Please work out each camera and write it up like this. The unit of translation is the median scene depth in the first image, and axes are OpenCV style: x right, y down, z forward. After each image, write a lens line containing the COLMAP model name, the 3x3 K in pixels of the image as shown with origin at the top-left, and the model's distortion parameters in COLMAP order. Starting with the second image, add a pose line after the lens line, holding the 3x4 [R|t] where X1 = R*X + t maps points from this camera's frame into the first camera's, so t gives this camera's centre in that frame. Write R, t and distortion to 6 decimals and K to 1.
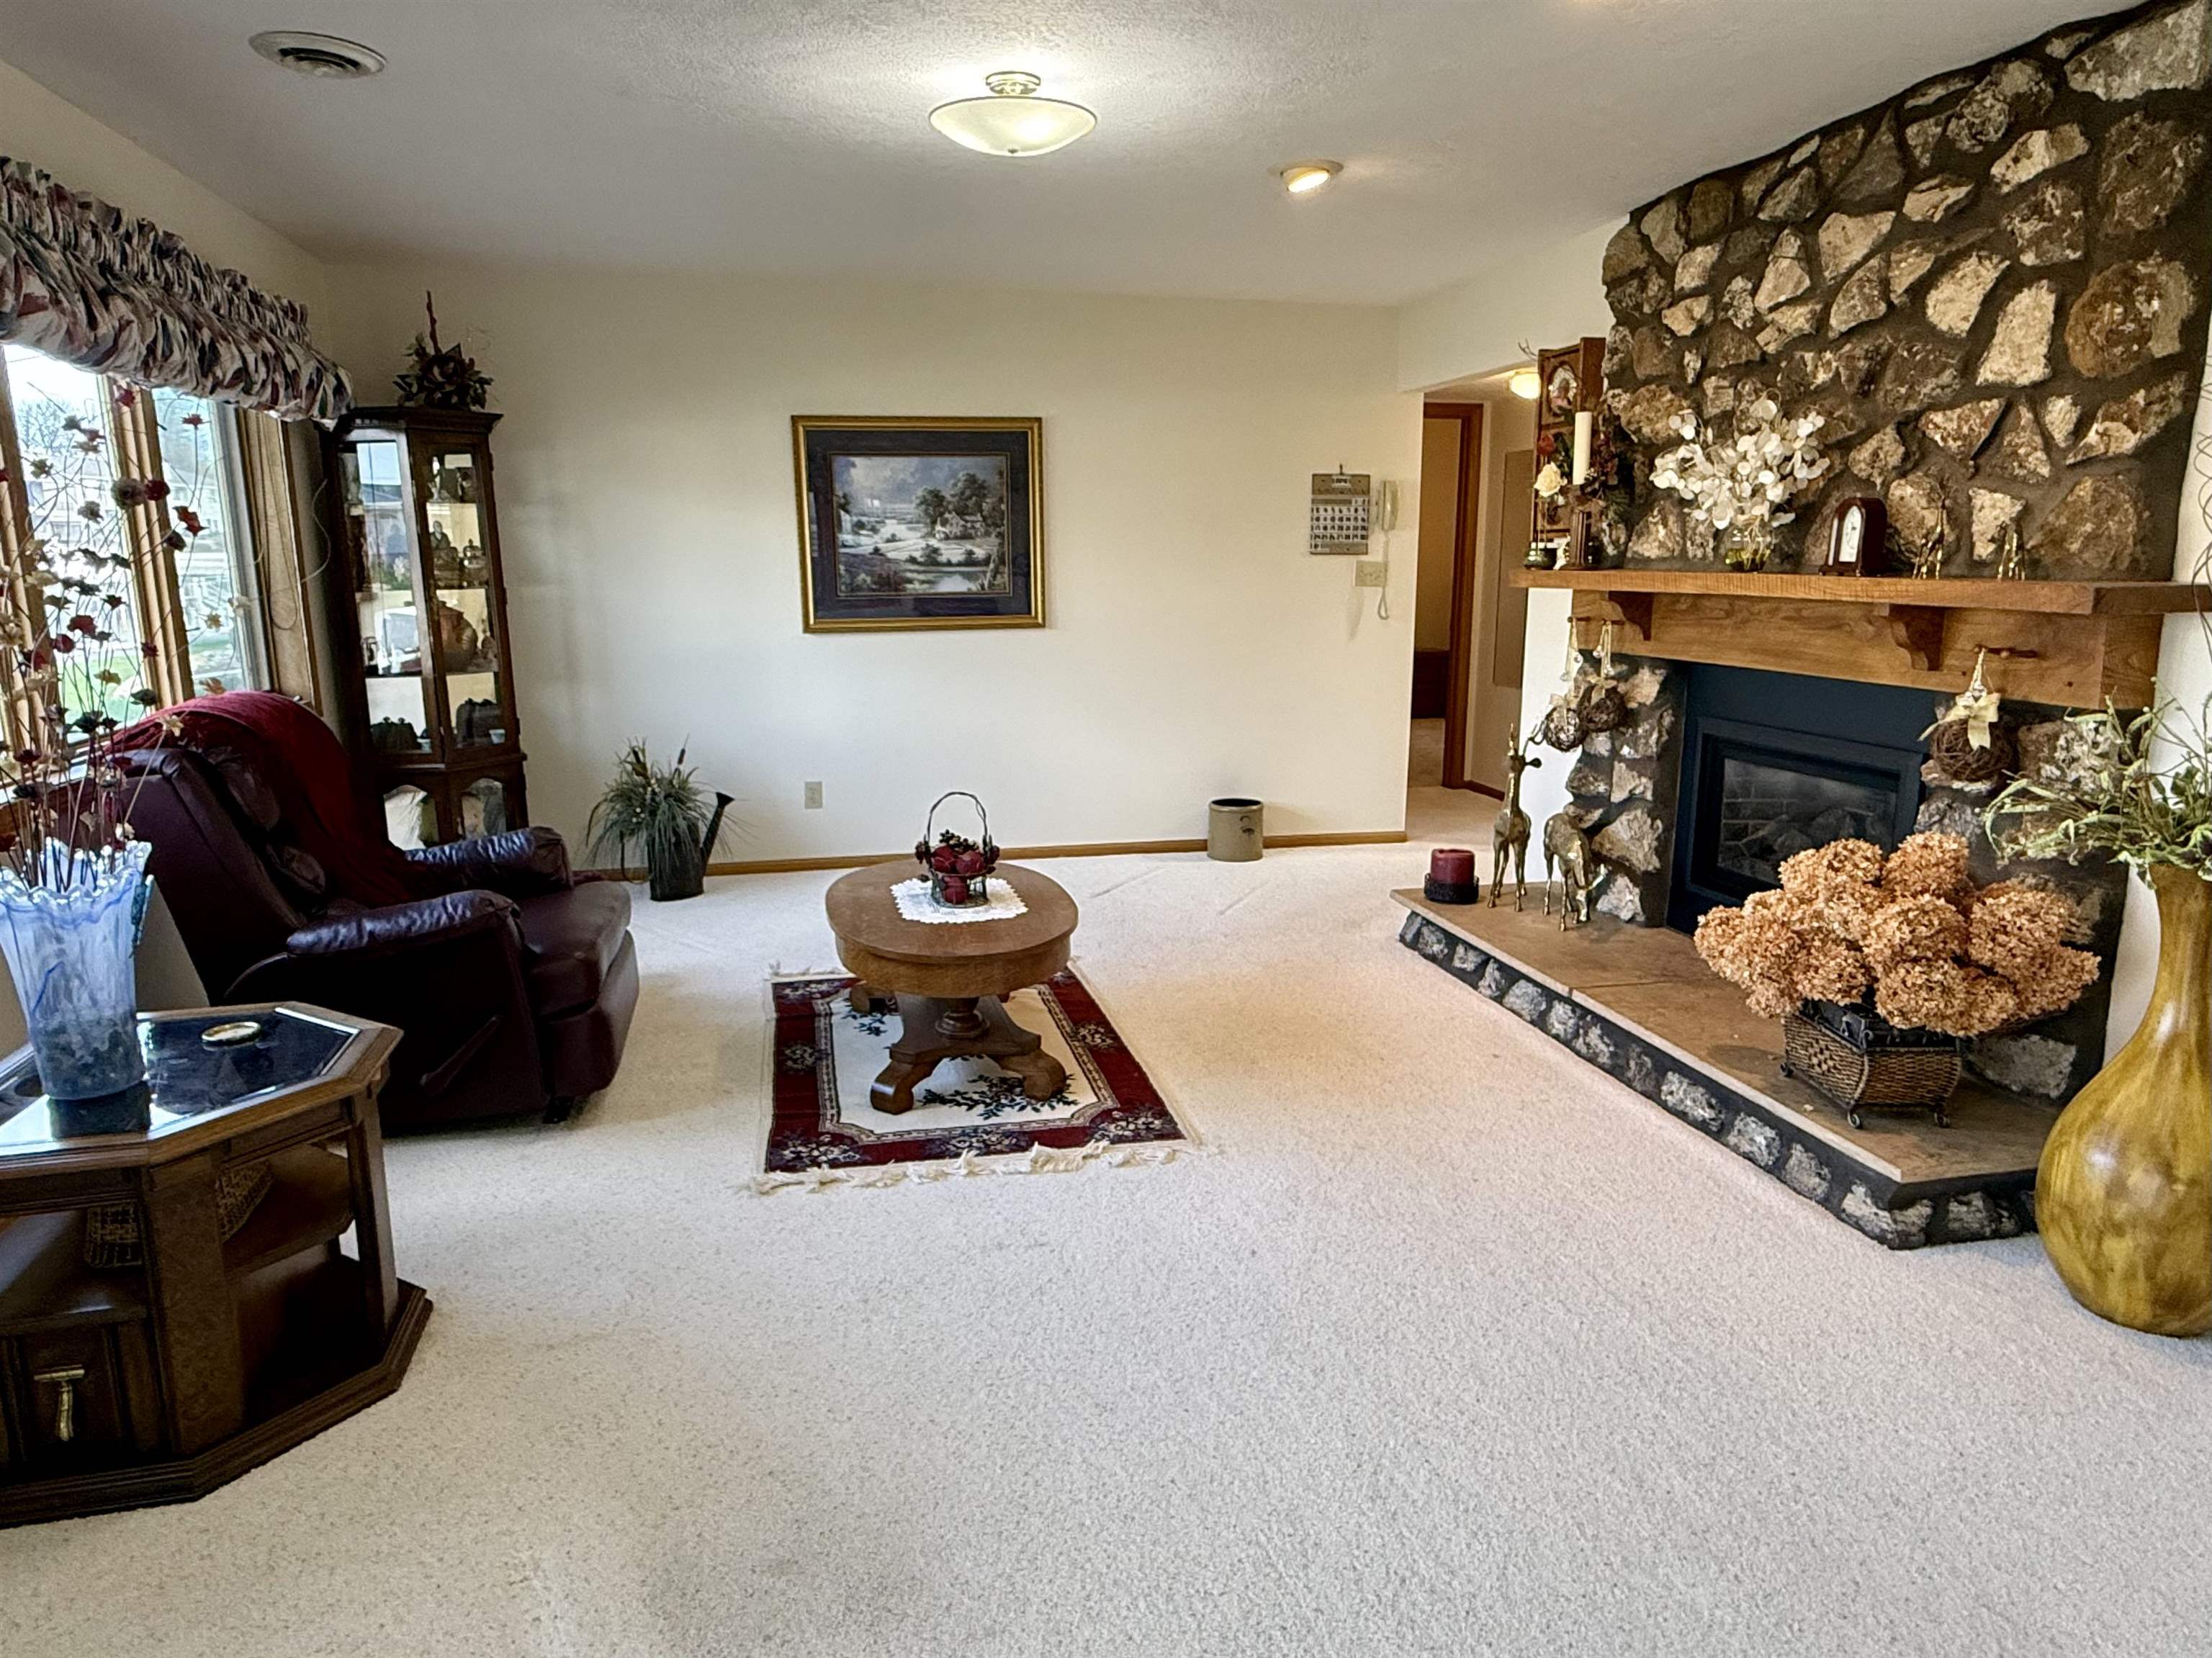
lens RADIAL K [[1403.5, 0, 1103.6], [0, 1403.5, 833.0], [0, 0, 1]] dist [0.004394, -0.005402]
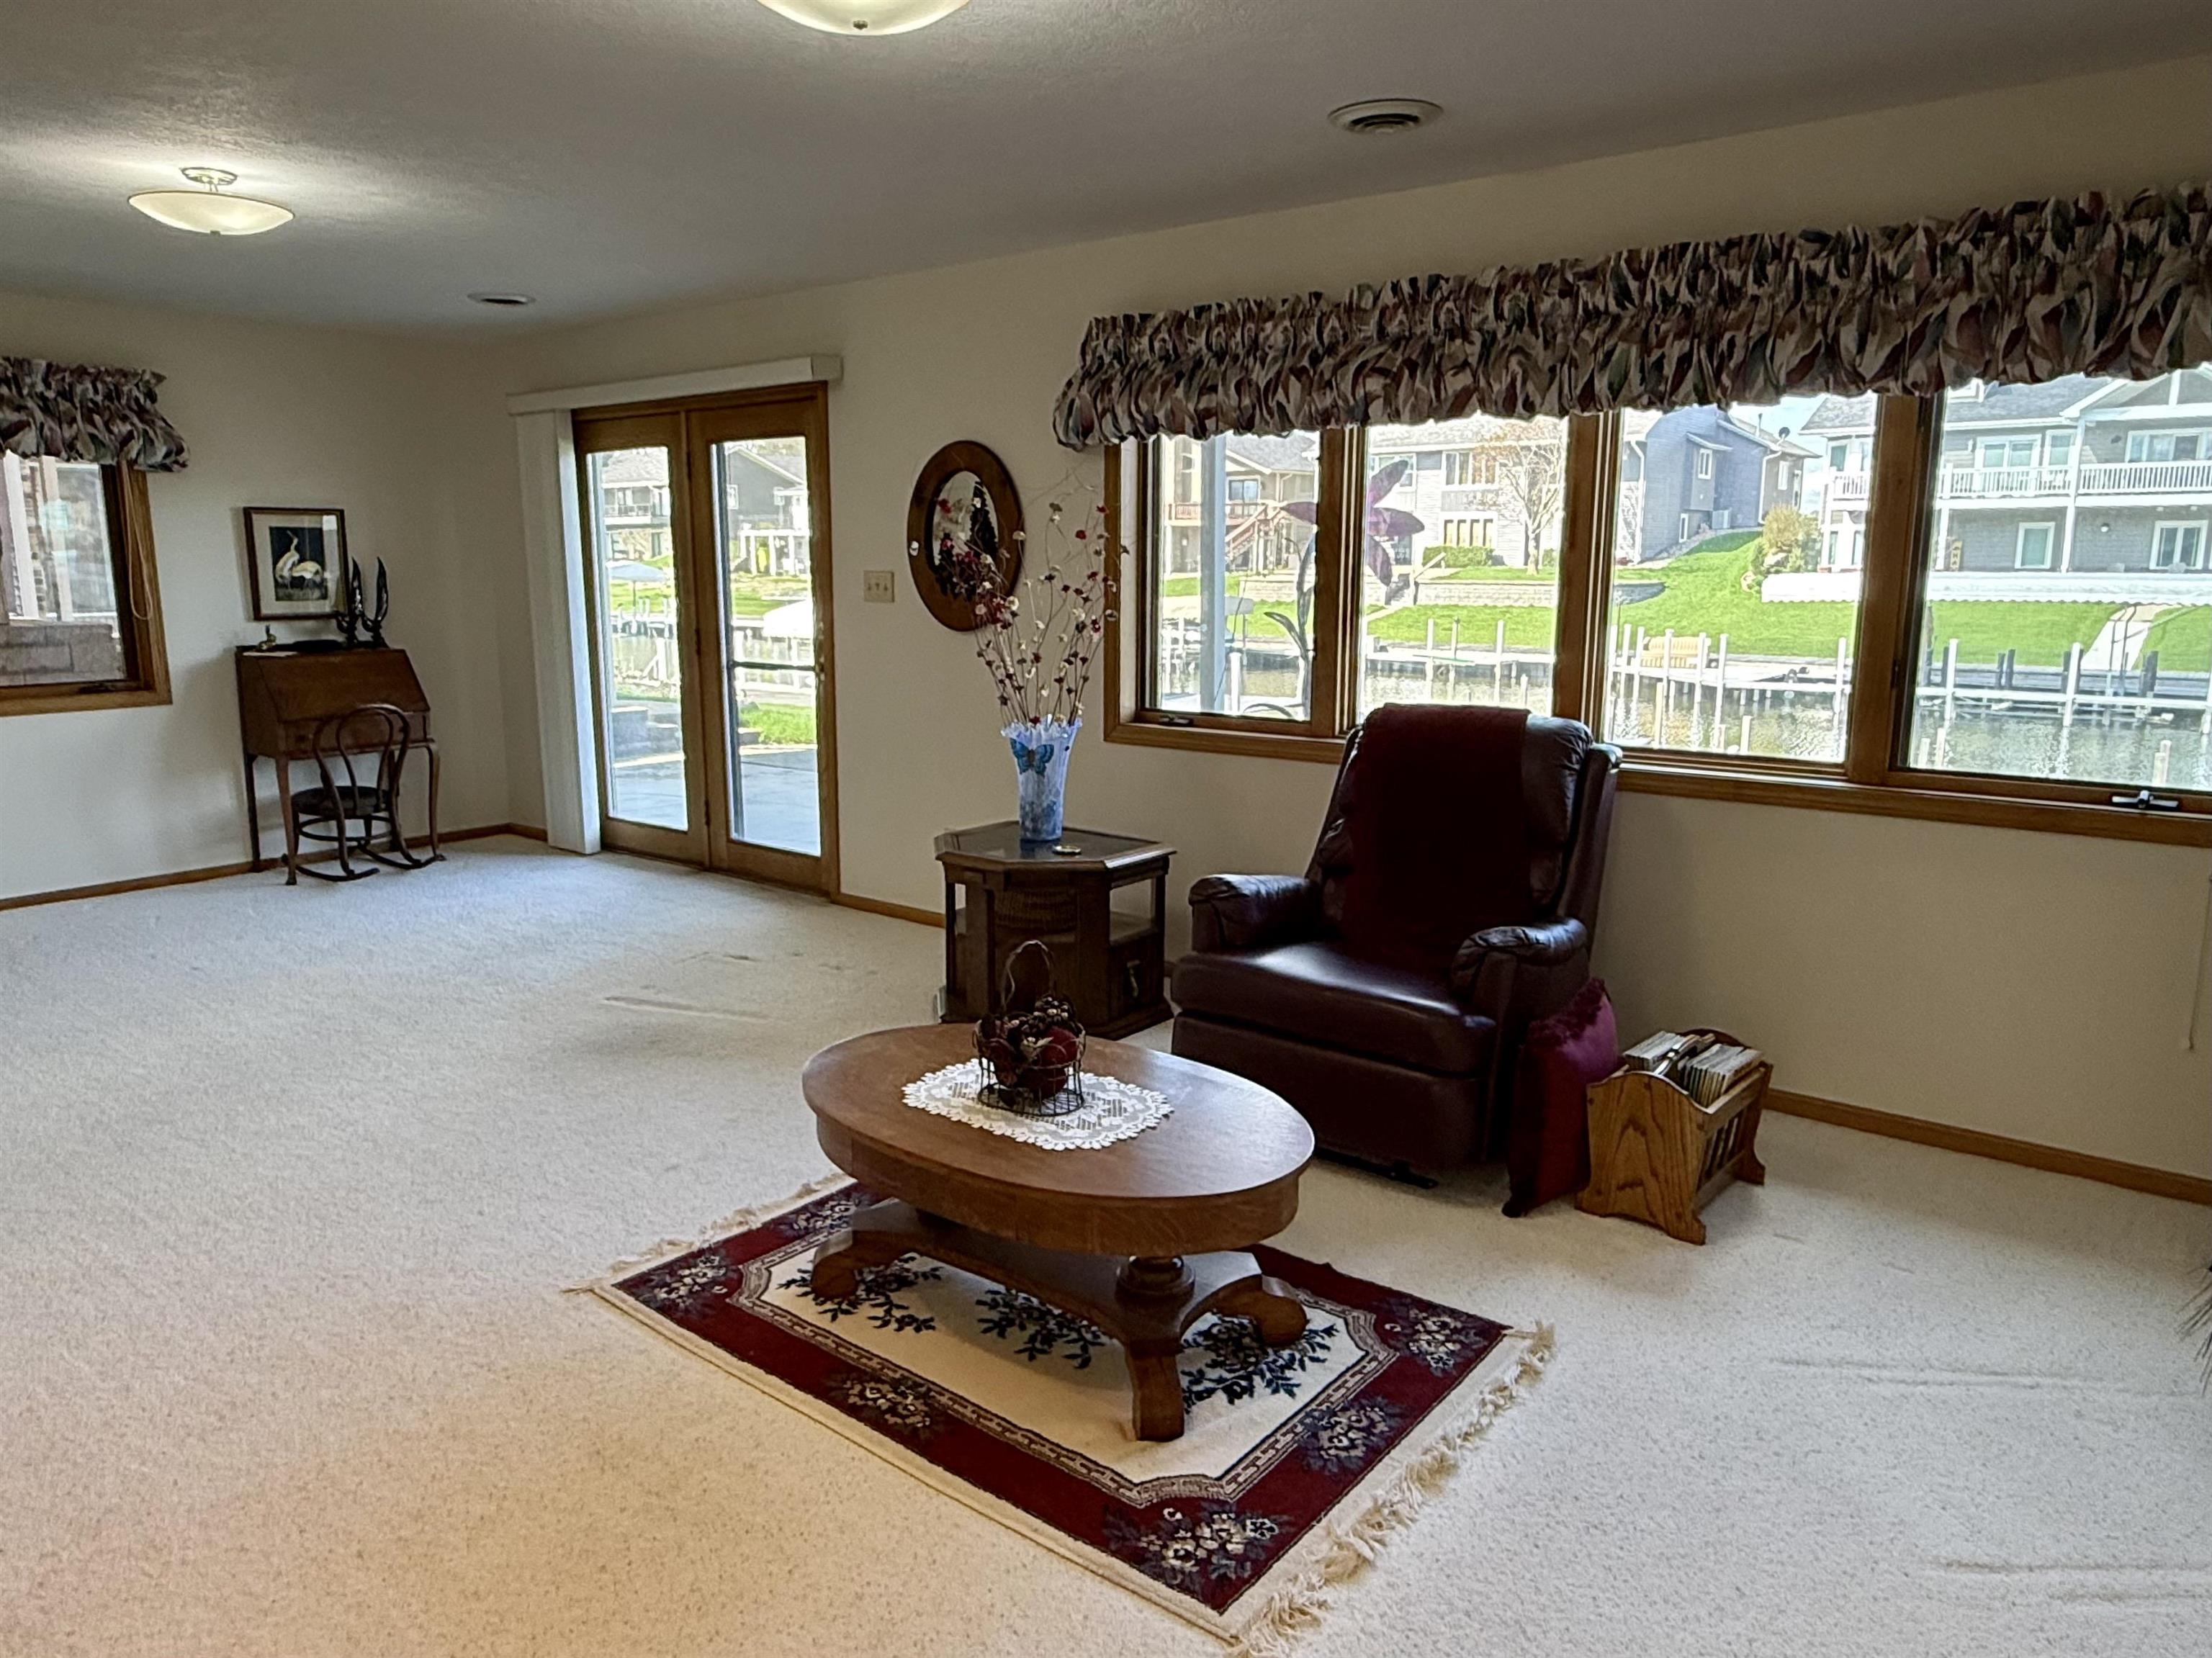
lens RADIAL K [[1403.5, 0, 1092.2], [0, 1403.5, 826.0], [0, 0, 1]] dist [0.004394, -0.005402]
pose [[-0.784263, 0.106990, -0.611134, 0.284456], [-0.123976, 0.938128, 0.323334, -0.310595], [0.607916, 0.329345, -0.722475, 1.517338]]
